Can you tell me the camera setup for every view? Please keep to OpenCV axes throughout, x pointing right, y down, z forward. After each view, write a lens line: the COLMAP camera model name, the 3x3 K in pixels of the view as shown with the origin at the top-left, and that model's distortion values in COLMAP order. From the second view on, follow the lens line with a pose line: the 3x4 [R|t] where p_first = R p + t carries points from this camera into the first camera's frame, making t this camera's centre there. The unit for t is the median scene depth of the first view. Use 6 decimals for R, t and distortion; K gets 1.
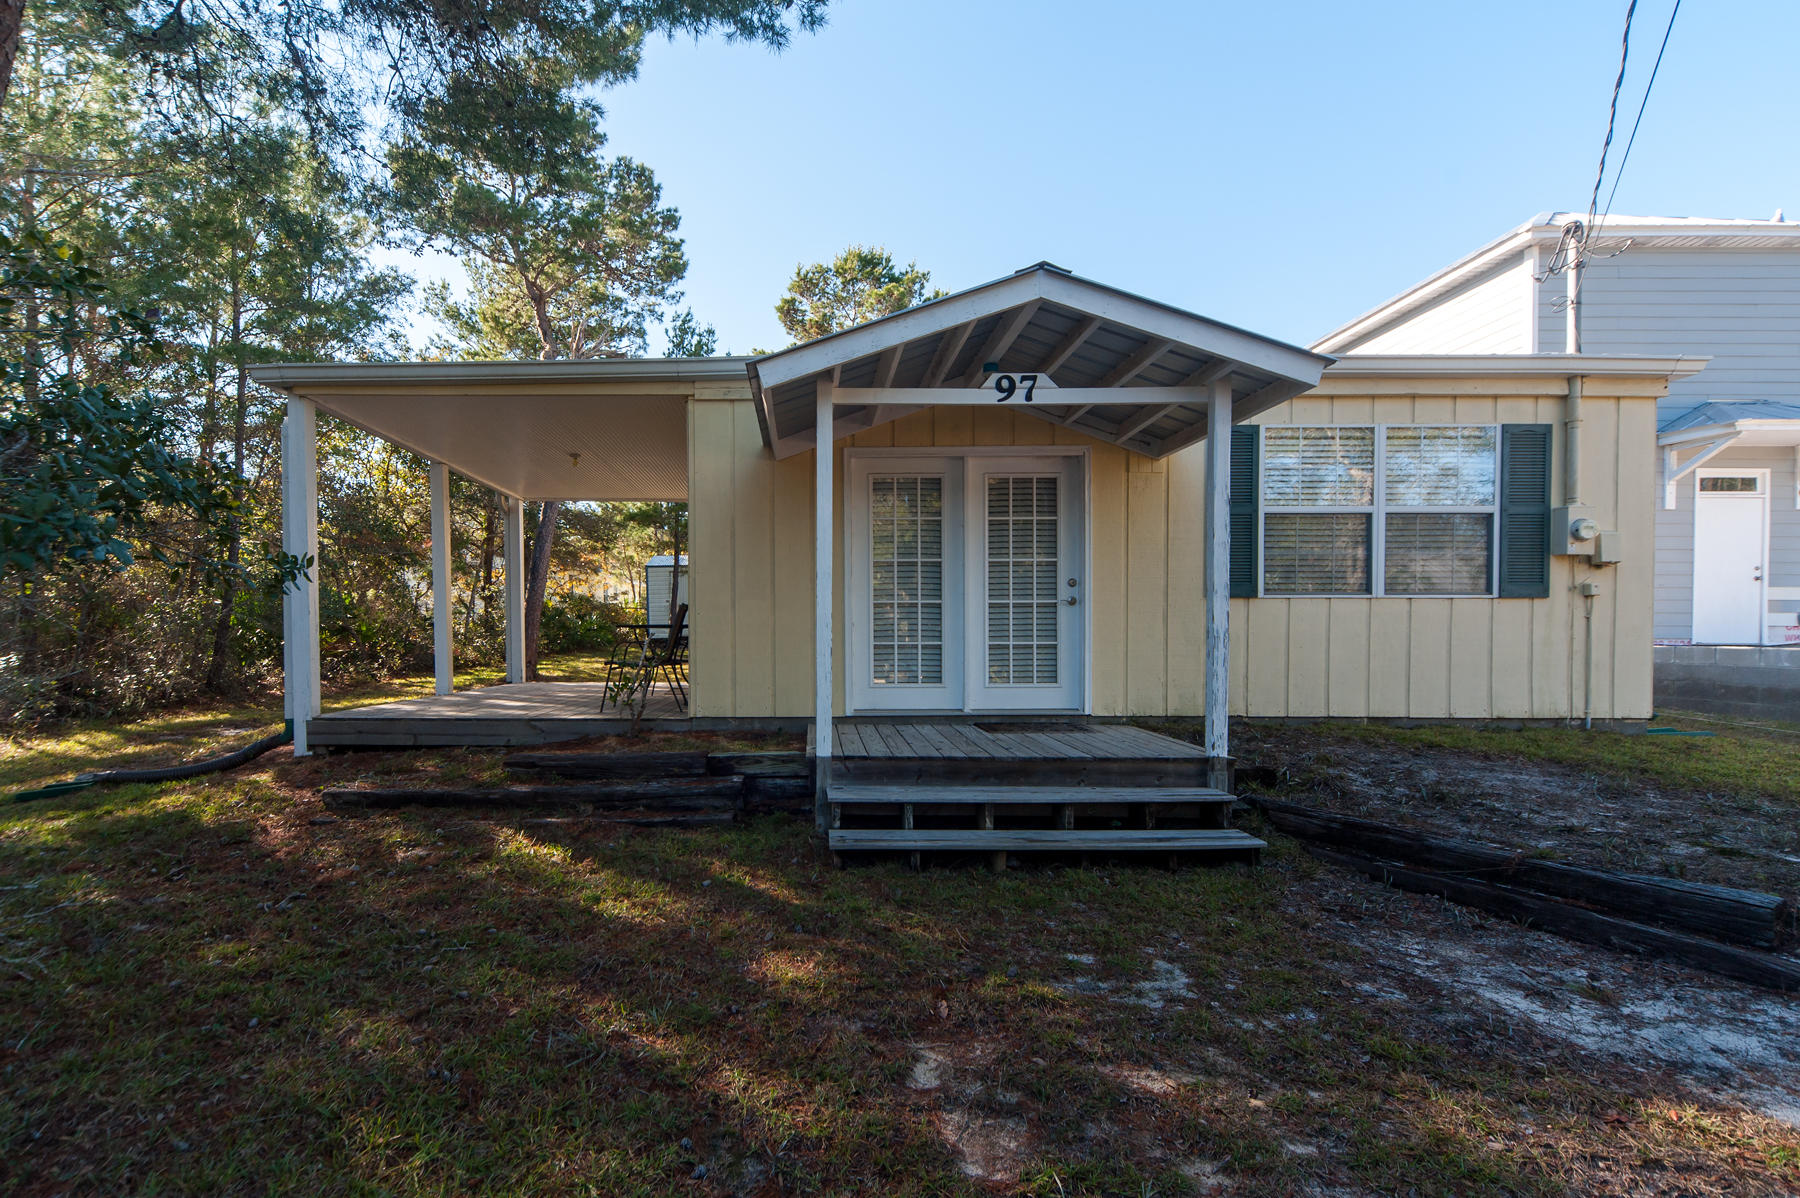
lens RADIAL K [[701.8, 0, 897.3], [0, 701.8, 605.2], [0, 0, 1]] dist [-0.001538, -0.000131]
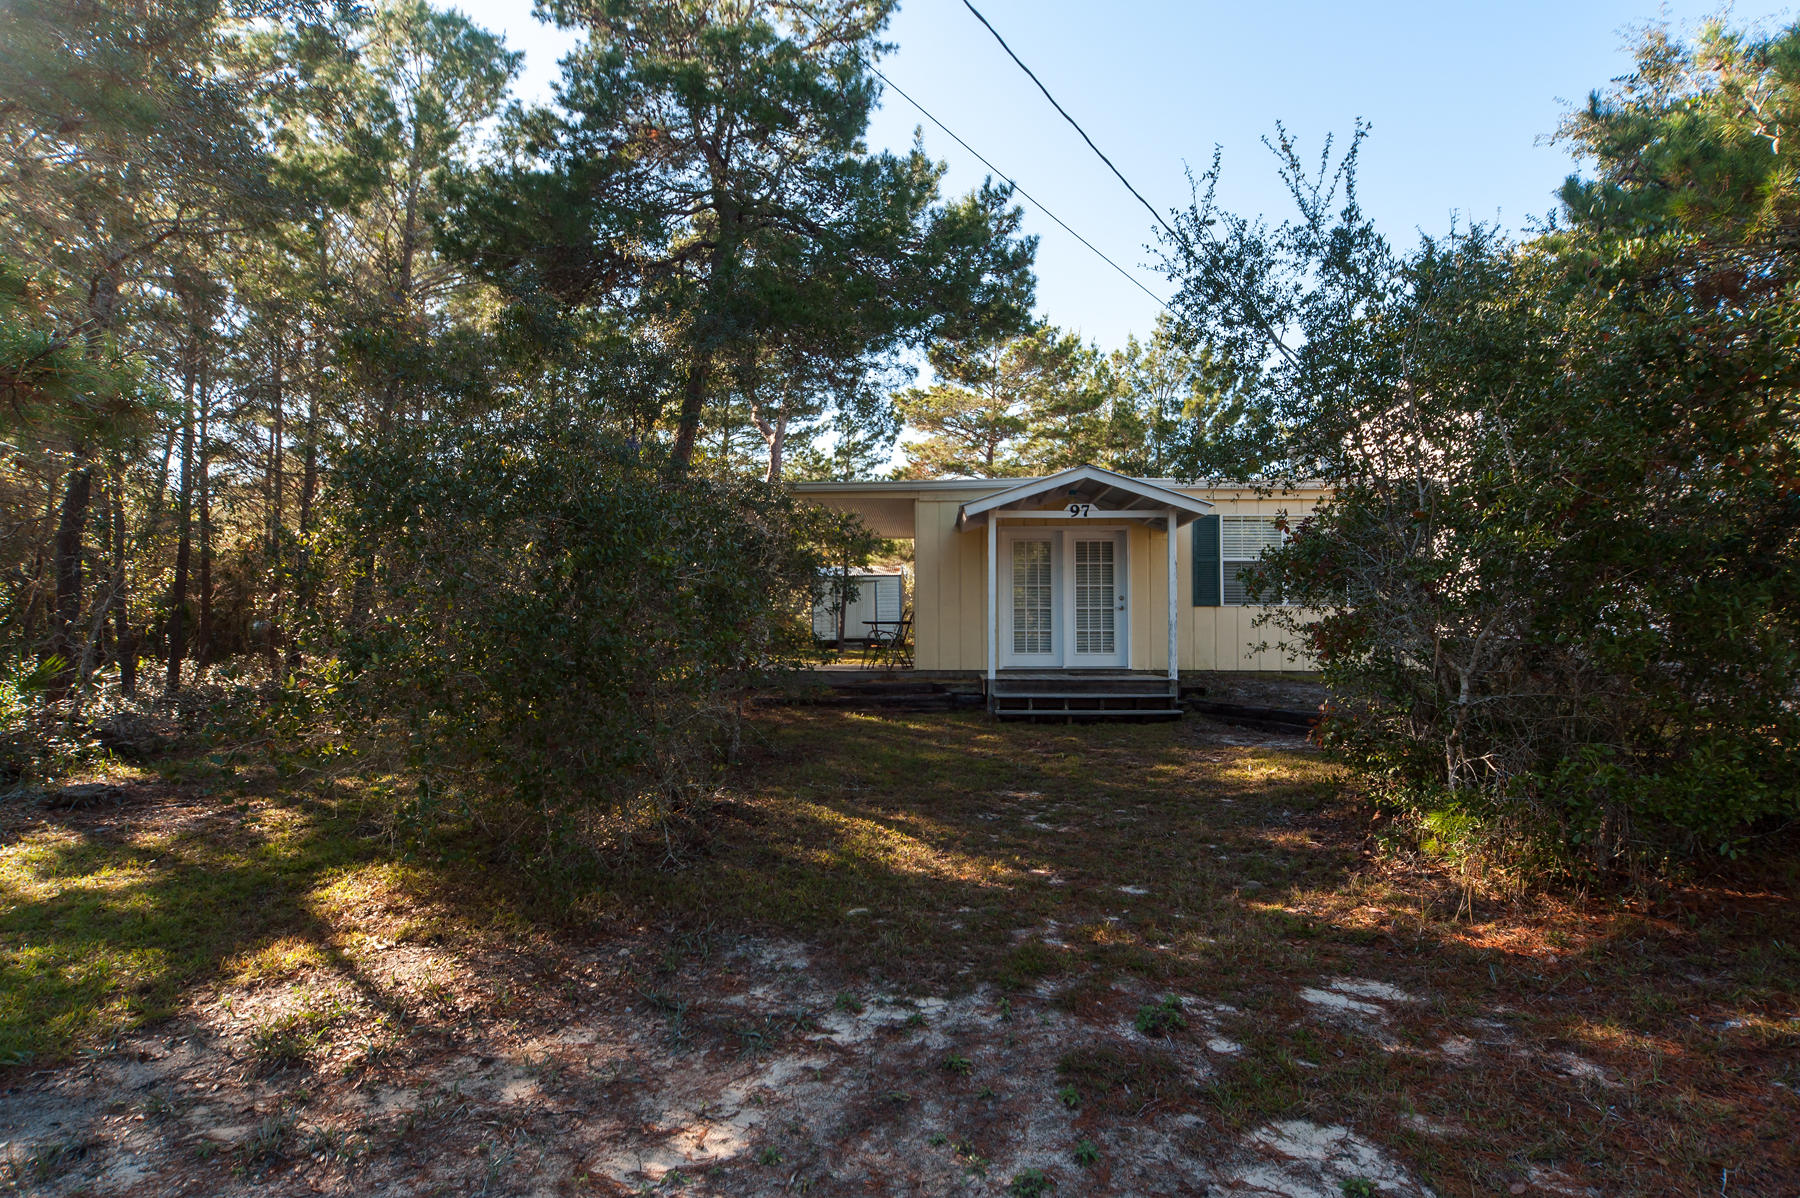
lens RADIAL K [[906.4, 0, 907.1], [0, 906.4, 629.5], [0, 0, 1]] dist [-0.004126, -0.000491]
pose [[0.989235, -0.002039, -0.146319, 0.038962], [0.003993, 0.999907, 0.013061, 0.018734], [0.146279, -0.013505, 0.989151, -1.506811]]
